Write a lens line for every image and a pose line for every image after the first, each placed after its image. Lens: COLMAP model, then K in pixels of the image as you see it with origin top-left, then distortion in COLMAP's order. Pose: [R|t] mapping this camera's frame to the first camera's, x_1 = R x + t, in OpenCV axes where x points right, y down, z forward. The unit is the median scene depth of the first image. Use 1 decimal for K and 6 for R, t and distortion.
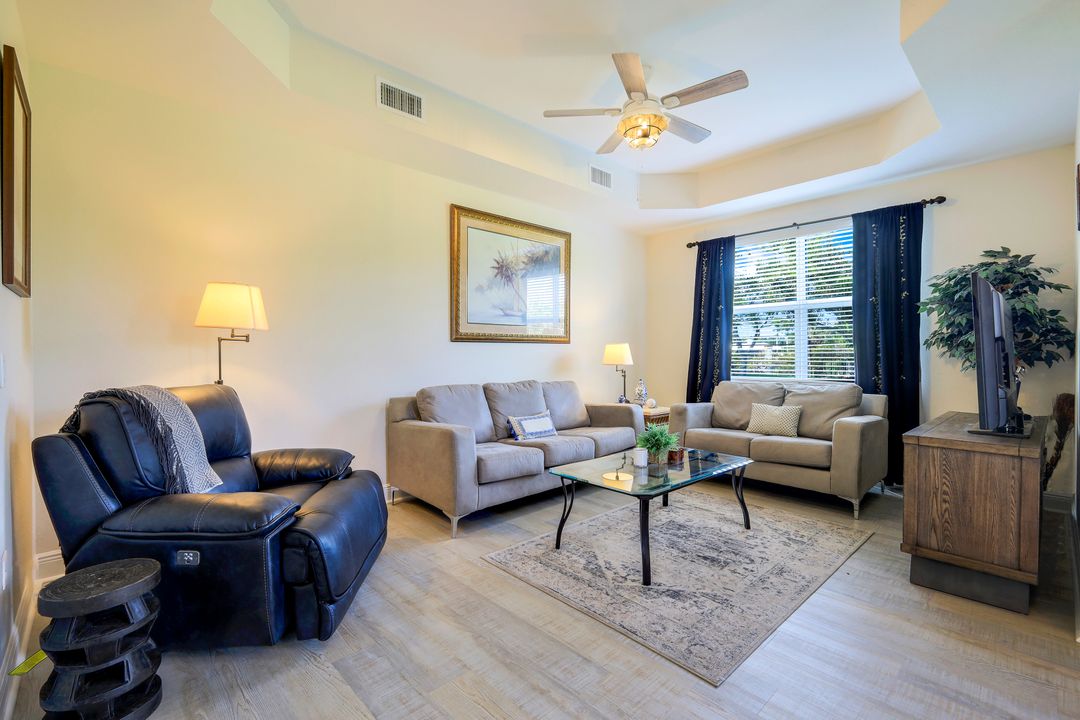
lens RADIAL K [[479.2, 0, 551.6], [0, 479.2, 361.2], [0, 0, 1]] dist [0.002710, 0.000813]
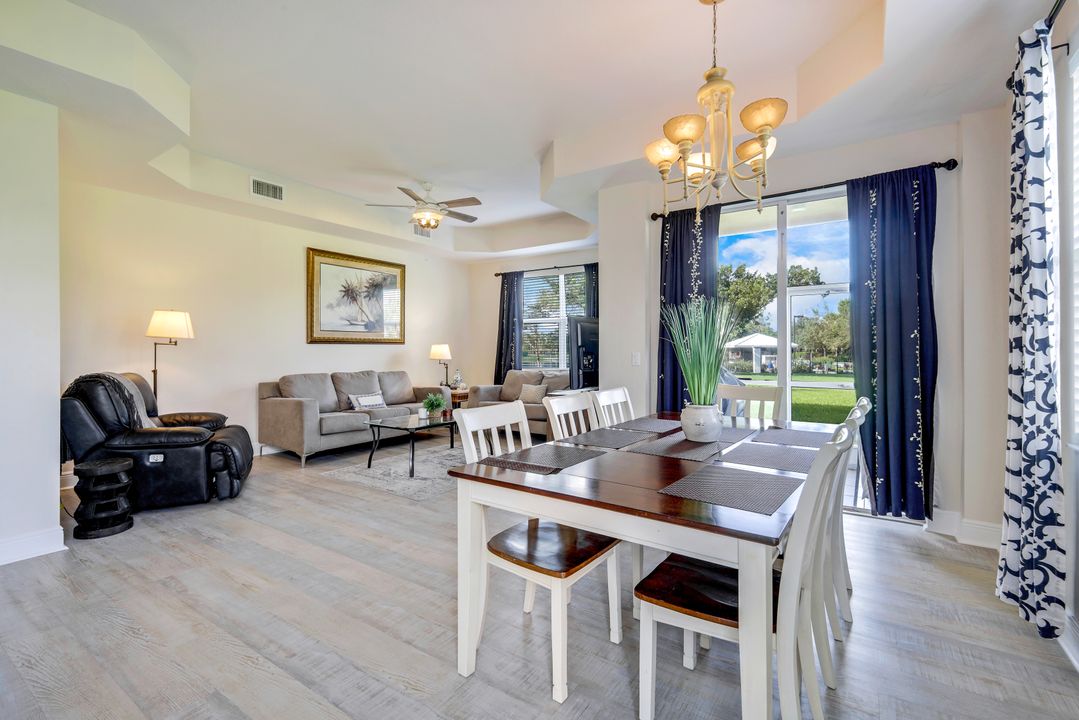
lens RADIAL K [[478.7, 0, 557.7], [0, 478.7, 350.1], [0, 0, 1]] dist [0.002710, 0.000813]
pose [[0.973683, 0.000113, 0.227907, 0.191780], [0.002609, 0.999929, -0.011643, -0.003065], [-0.227892, 0.011932, 0.973613, -0.557883]]
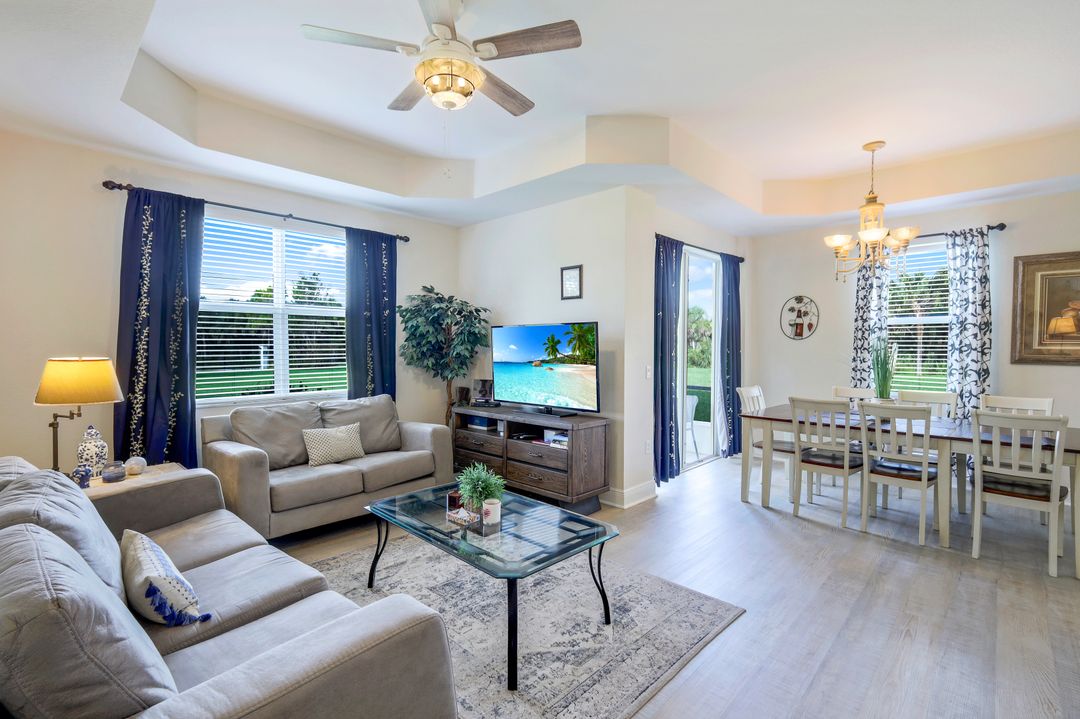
lens RADIAL K [[479.2, 0, 540.7], [0, 479.2, 363.8], [0, 0, 1]] dist [0.002710, 0.000813]
pose [[-0.035255, -0.039034, 0.998616, -0.434270], [0.009132, 0.999183, 0.039378, -0.057303], [-0.999337, 0.010508, -0.034870, 0.673512]]
